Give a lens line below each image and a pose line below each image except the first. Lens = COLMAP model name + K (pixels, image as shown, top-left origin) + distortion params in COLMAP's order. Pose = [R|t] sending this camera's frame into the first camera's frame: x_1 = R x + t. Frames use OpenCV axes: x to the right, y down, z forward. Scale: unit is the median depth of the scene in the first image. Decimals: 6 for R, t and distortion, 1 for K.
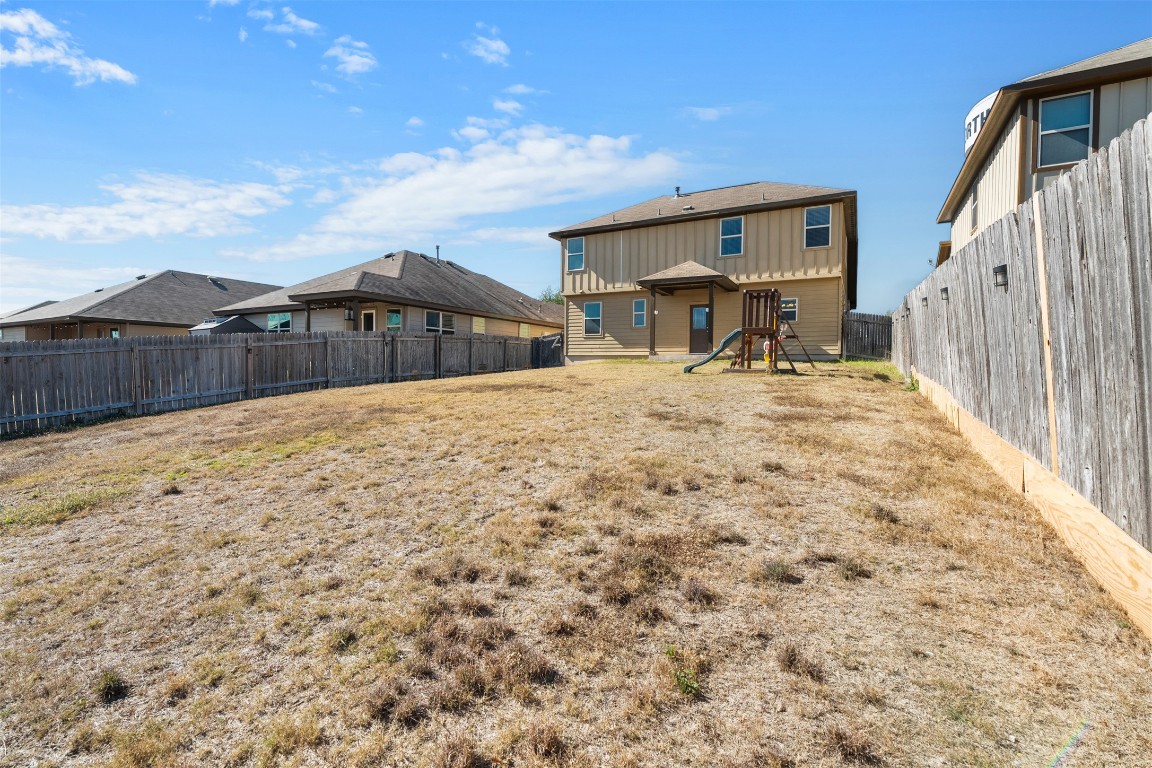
lens RADIAL K [[518.5, 0, 577.7], [0, 518.5, 372.9], [0, 0, 1]] dist [-0.003403, 0.001173]
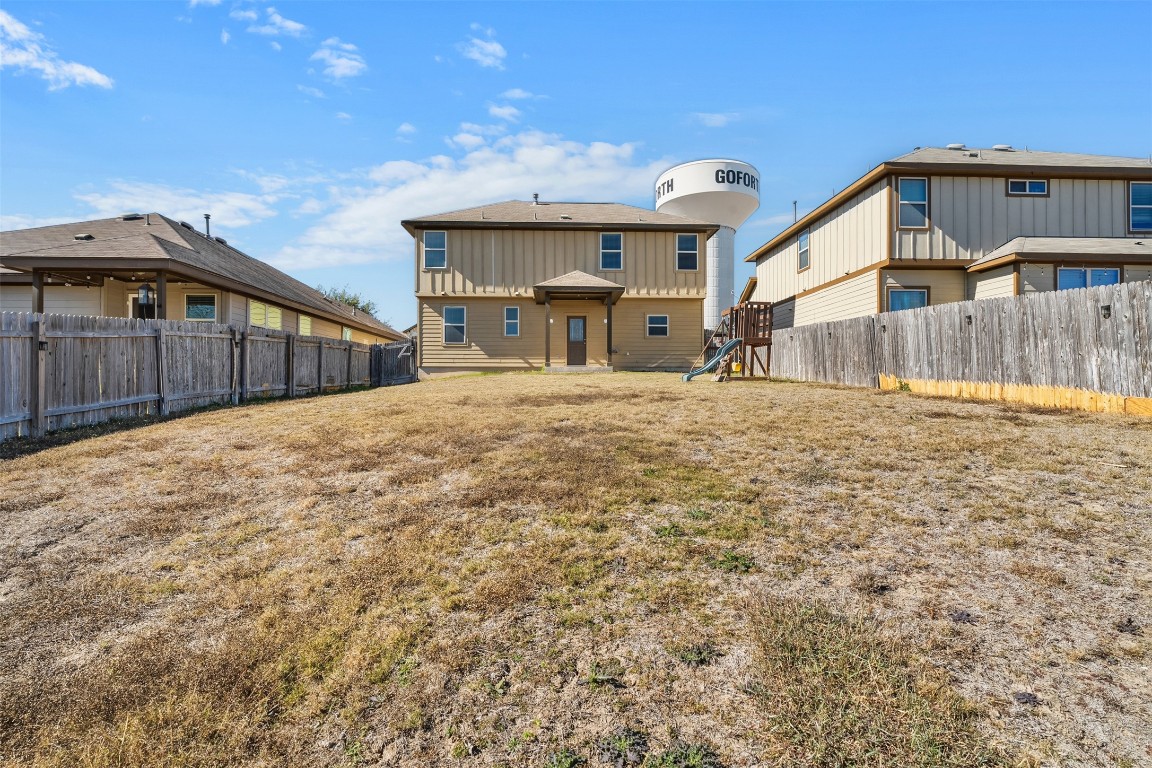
lens RADIAL K [[521.5, 0, 576.0], [0, 521.5, 384.0], [0, 0, 1]] dist [-0.002091, 0.000854]
pose [[0.848977, -0.008603, 0.528360, -0.295806], [0.015872, 0.999831, -0.009224, 0.008250], [-0.528192, 0.016217, 0.848970, 0.154512]]
